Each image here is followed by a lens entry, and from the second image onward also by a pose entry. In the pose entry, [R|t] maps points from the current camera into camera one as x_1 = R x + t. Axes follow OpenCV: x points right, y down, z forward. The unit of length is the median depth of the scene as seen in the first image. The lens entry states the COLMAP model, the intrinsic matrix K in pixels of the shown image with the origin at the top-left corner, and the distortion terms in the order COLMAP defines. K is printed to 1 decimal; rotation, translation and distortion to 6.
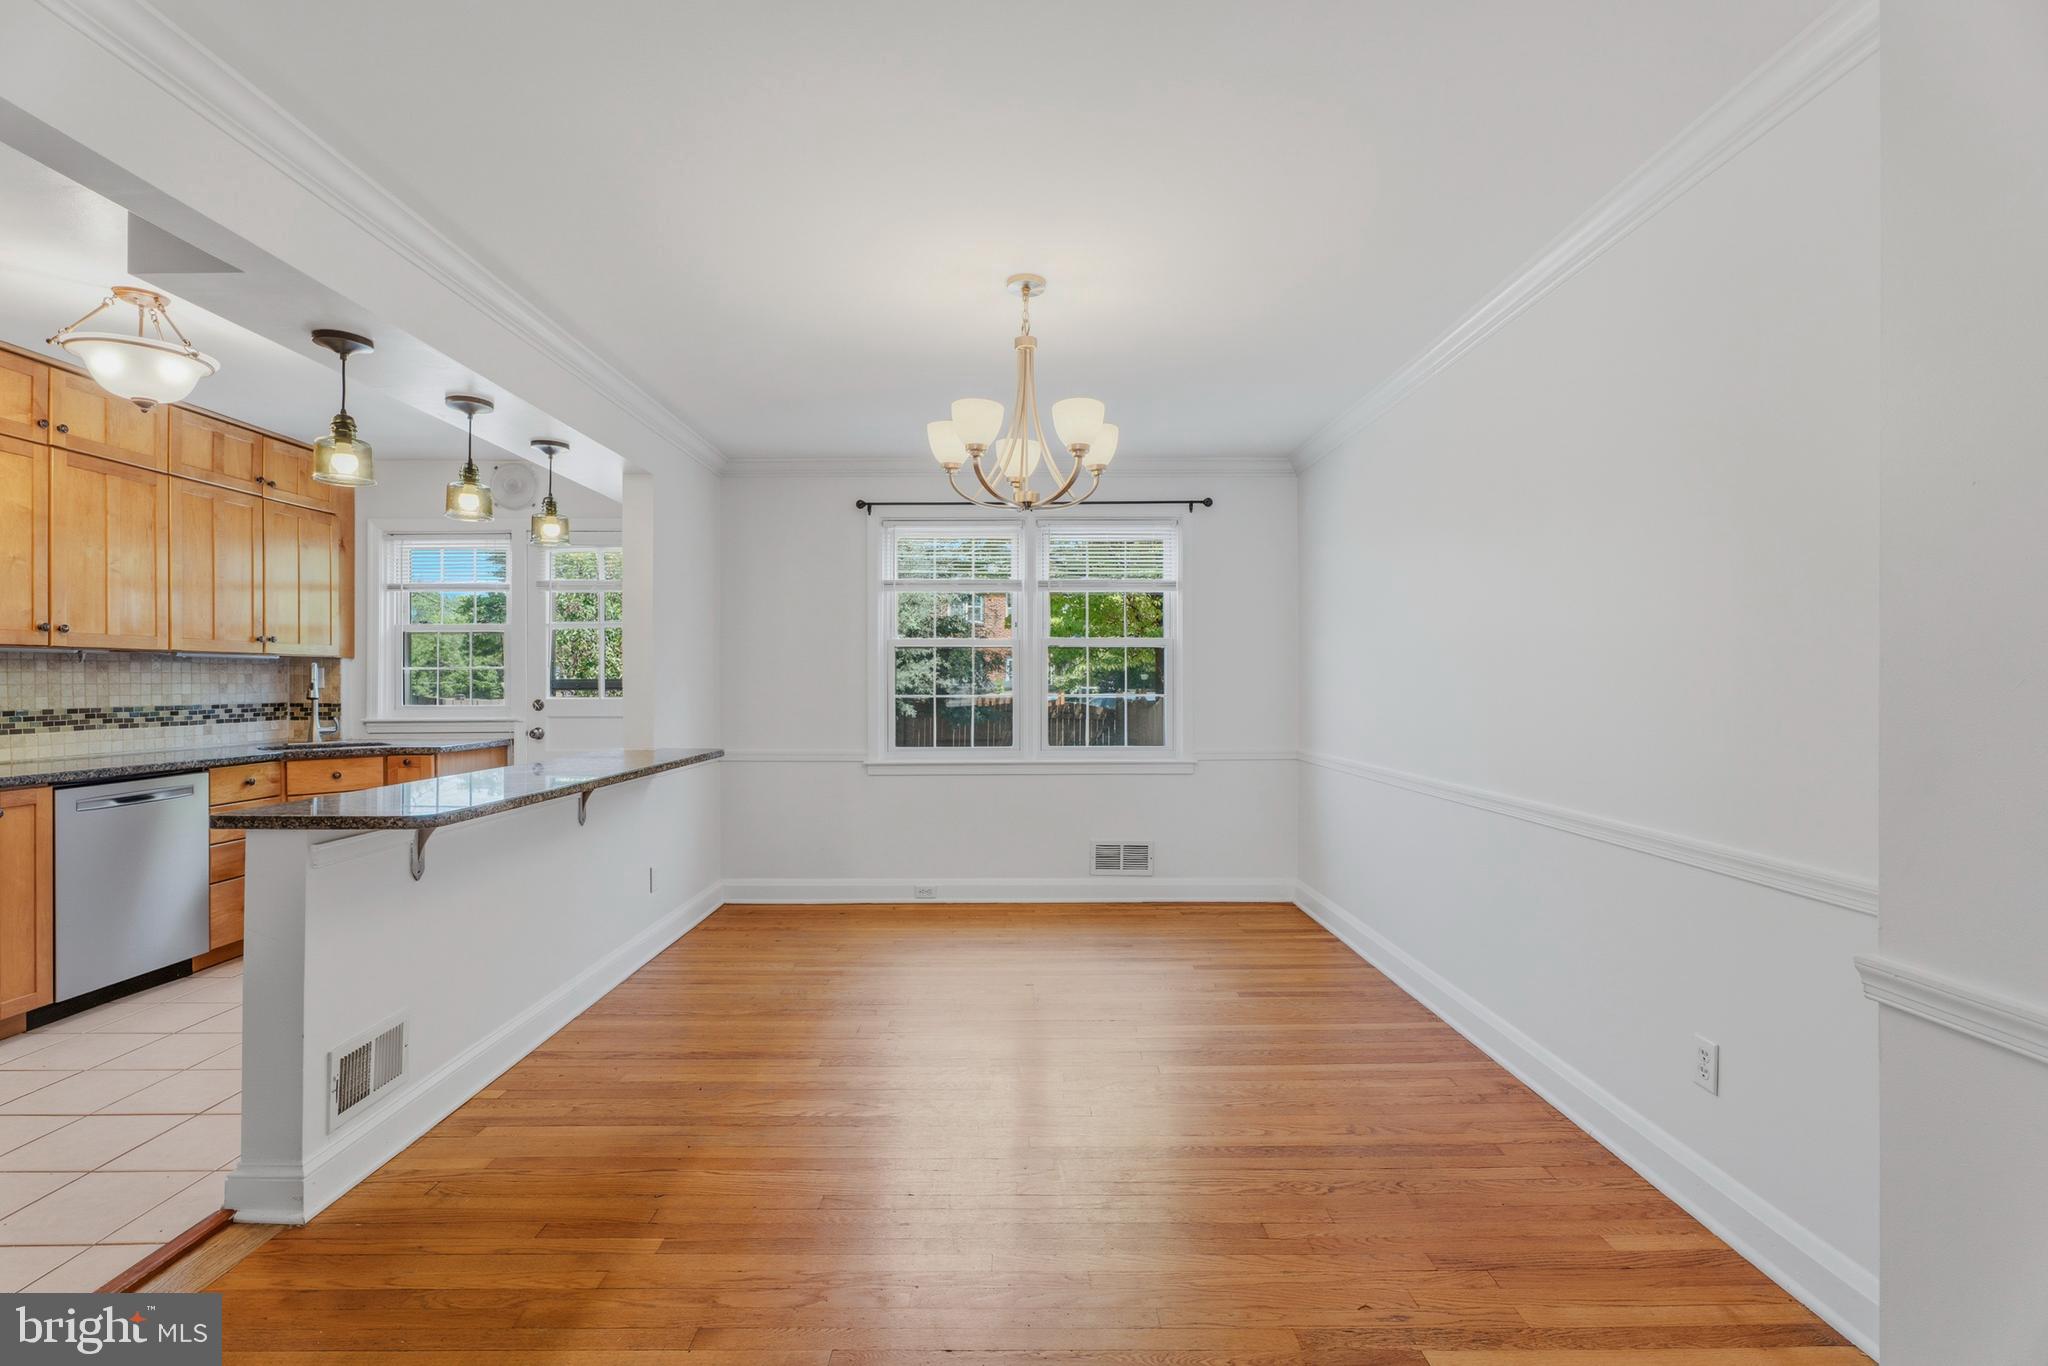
lens RADIAL K [[912.6, 0, 1024.0], [0, 912.6, 683.0], [0, 0, 1]] dist [-0.002753, -0.000290]
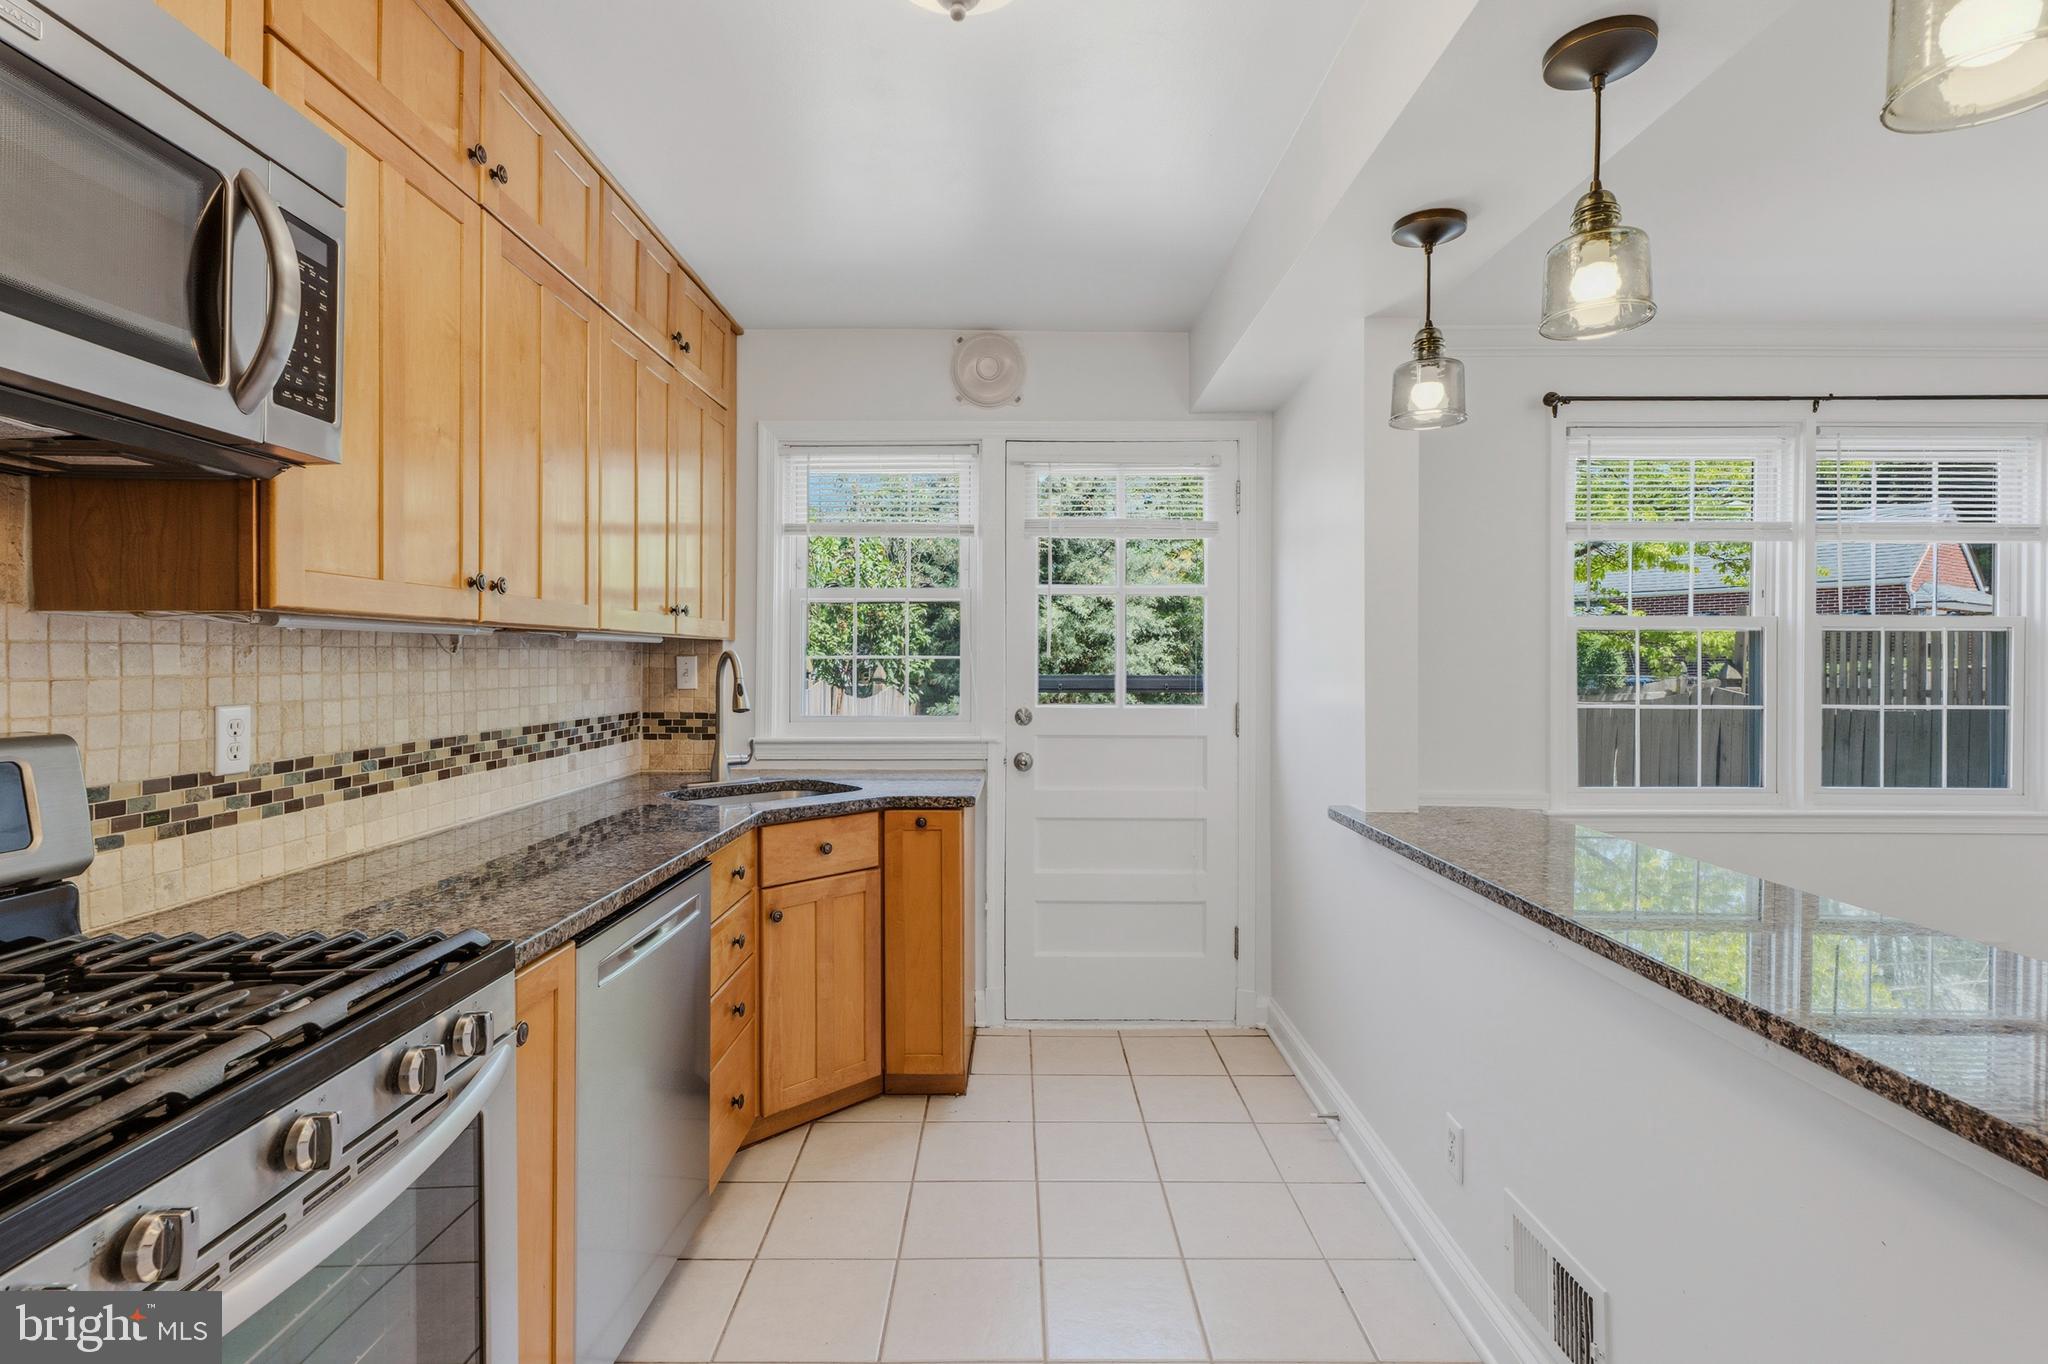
lens RADIAL K [[966.3, 0, 1024.3], [0, 966.3, 661.3], [0, 0, 1]] dist [0.002184, 0.000986]
pose [[0.999896, 0.005687, -0.013276, -0.732410], [-0.005693, 0.999984, -0.000410, -0.019568], [0.013273, 0.000486, 0.999912, 0.463644]]
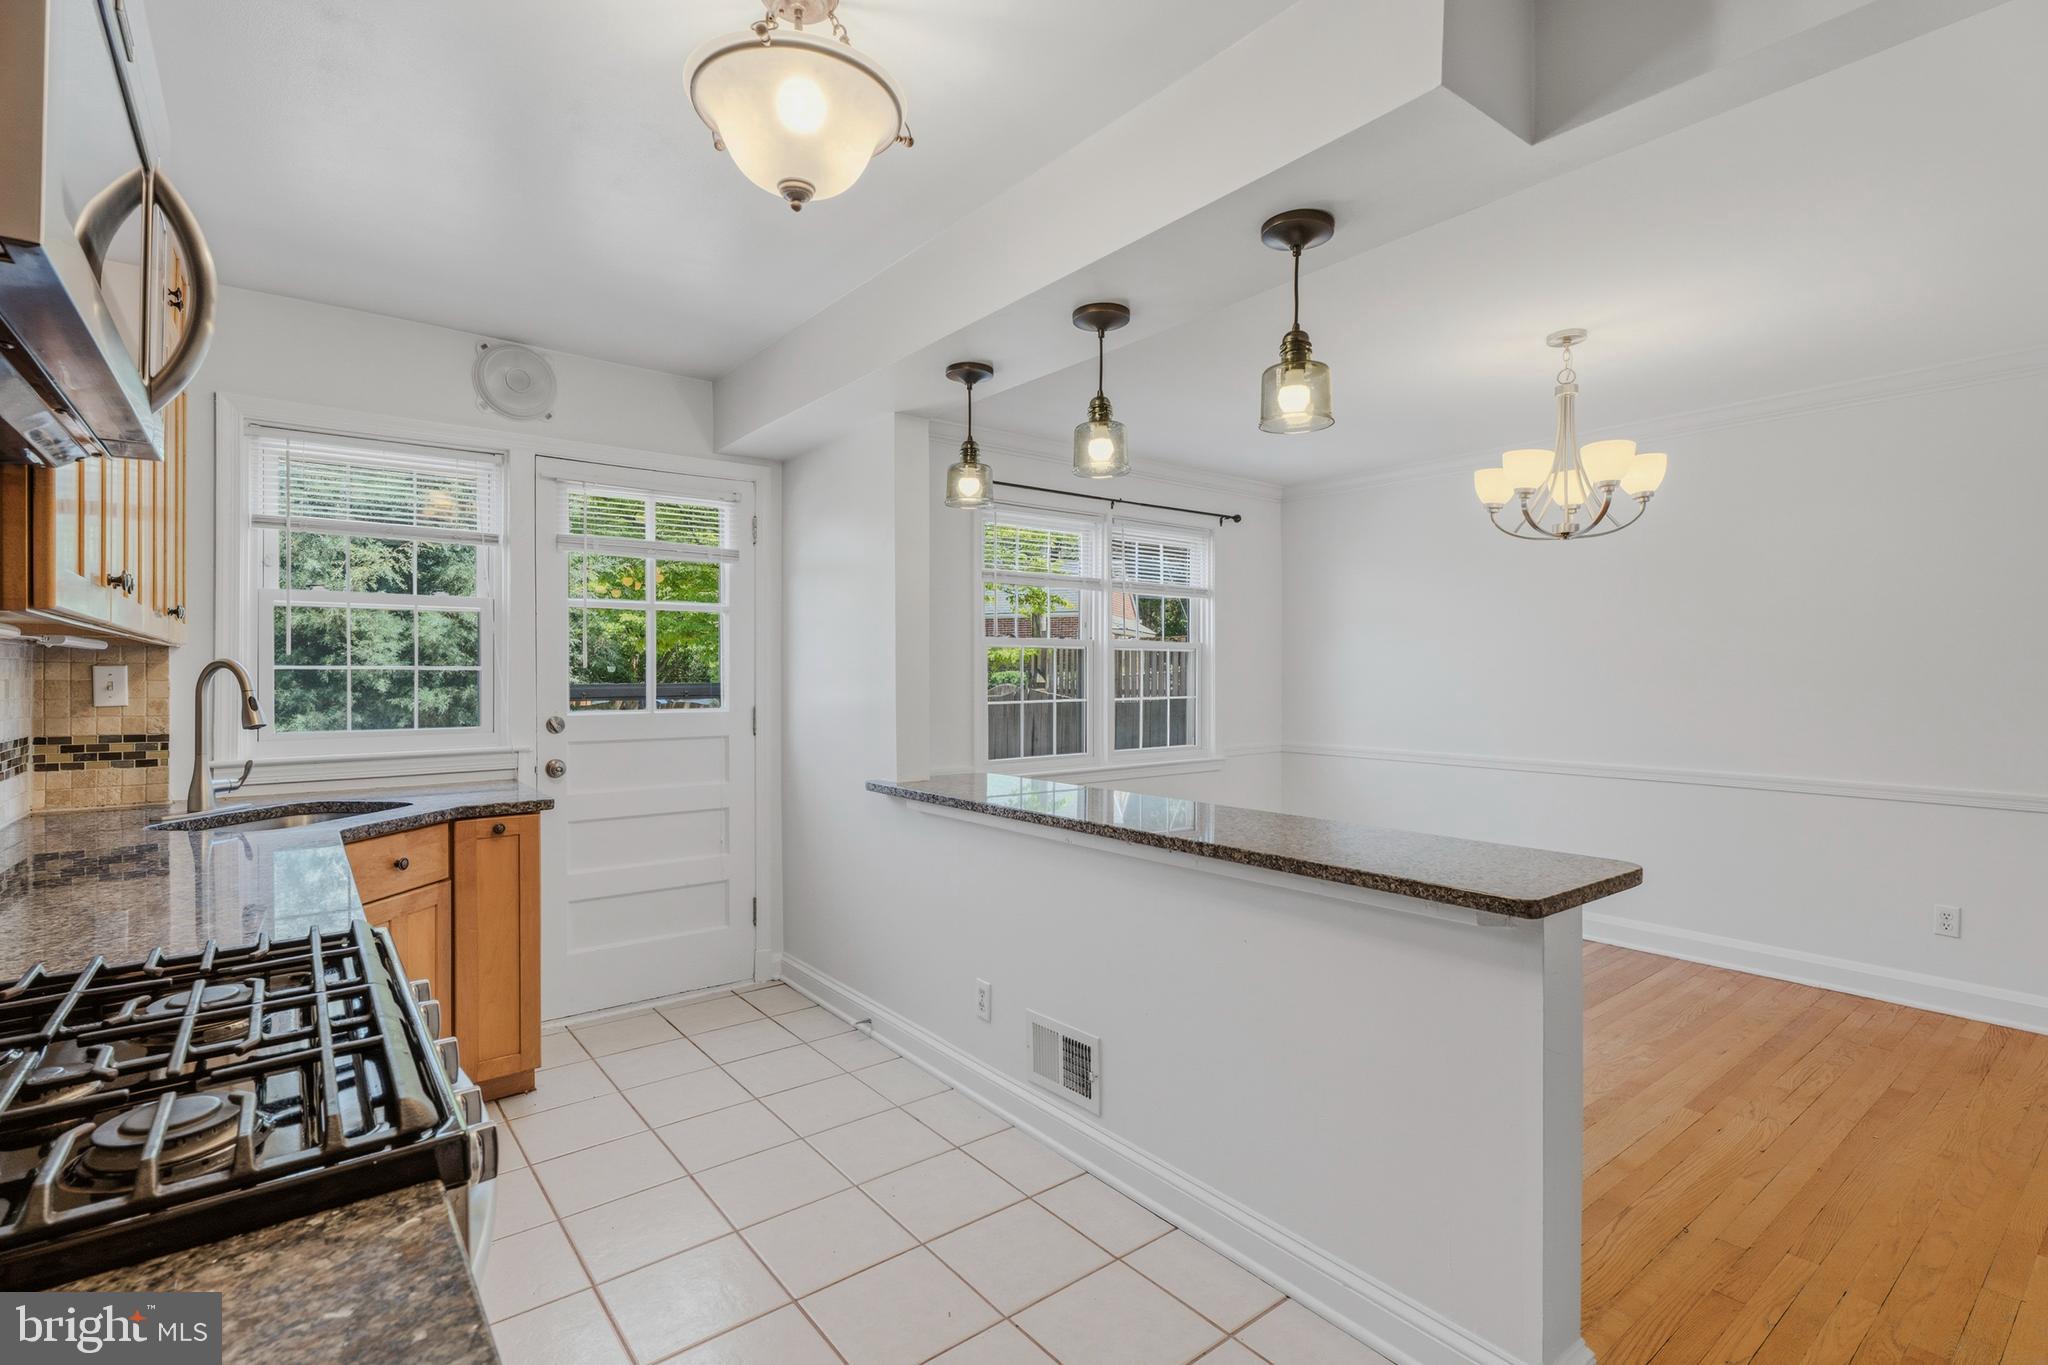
lens RADIAL K [[938.7, 0, 1018.9], [0, 938.7, 673.0], [0, 0, 1]] dist [0.003862, 0.000066]
pose [[0.798108, 0.001889, 0.602512, -0.941524], [-0.000915, 0.999998, -0.001924, -0.016696], [-0.602514, 0.000984, 0.798108, 0.372219]]
